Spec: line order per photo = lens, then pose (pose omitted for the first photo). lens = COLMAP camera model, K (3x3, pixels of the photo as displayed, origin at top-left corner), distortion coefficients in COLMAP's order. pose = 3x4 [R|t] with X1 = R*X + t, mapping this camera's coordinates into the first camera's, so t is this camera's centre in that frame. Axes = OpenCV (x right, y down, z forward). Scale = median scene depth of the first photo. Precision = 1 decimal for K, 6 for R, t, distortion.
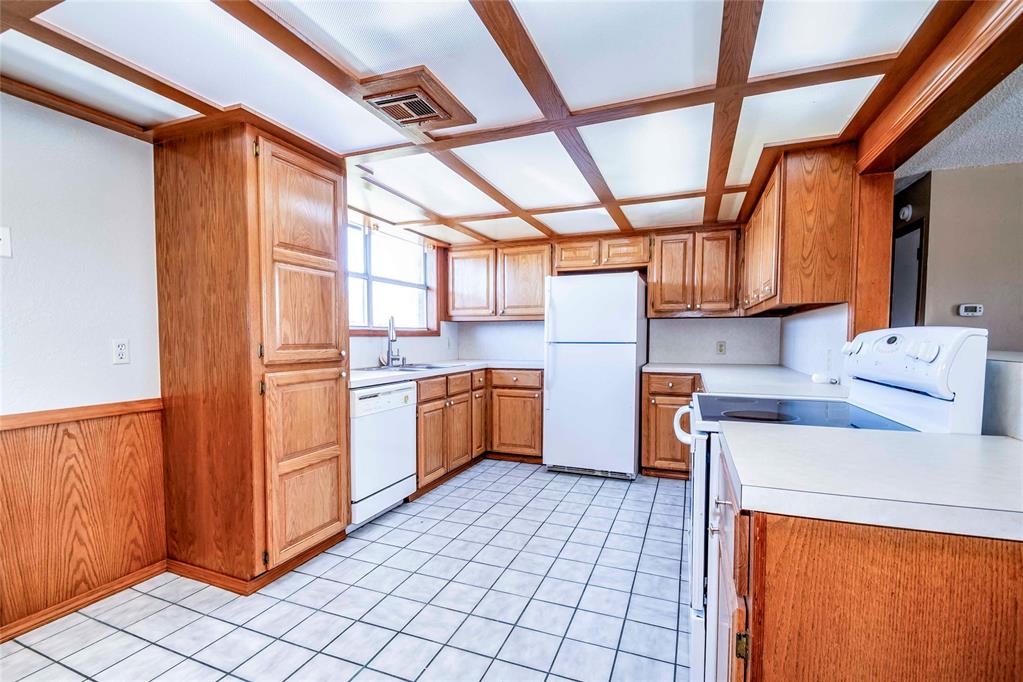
lens RADIAL K [[449.0, 0, 511.3], [0, 449.0, 361.9], [0, 0, 1]] dist [-0.000474, -0.000389]
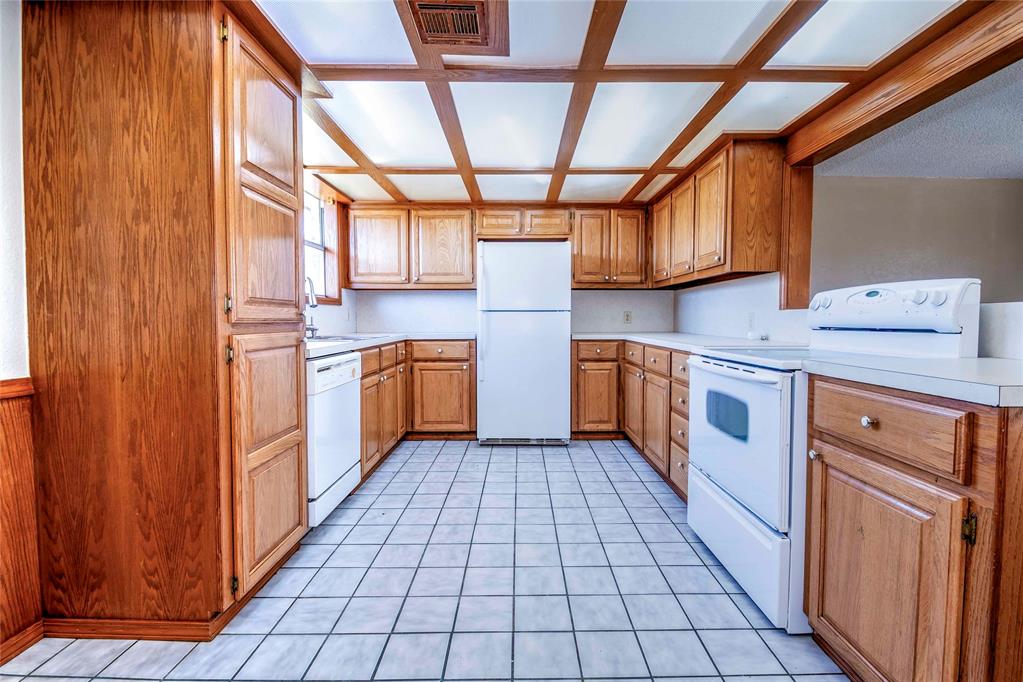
lens RADIAL K [[456.8, 0, 511.5], [0, 456.8, 341.0], [0, 0, 1]] dist [0.000043, -0.006931]
pose [[0.929914, -0.017704, 0.367352, -0.313547], [0.020296, 0.999789, -0.003194, 0.037116], [-0.367218, 0.010426, 0.930077, 0.102188]]
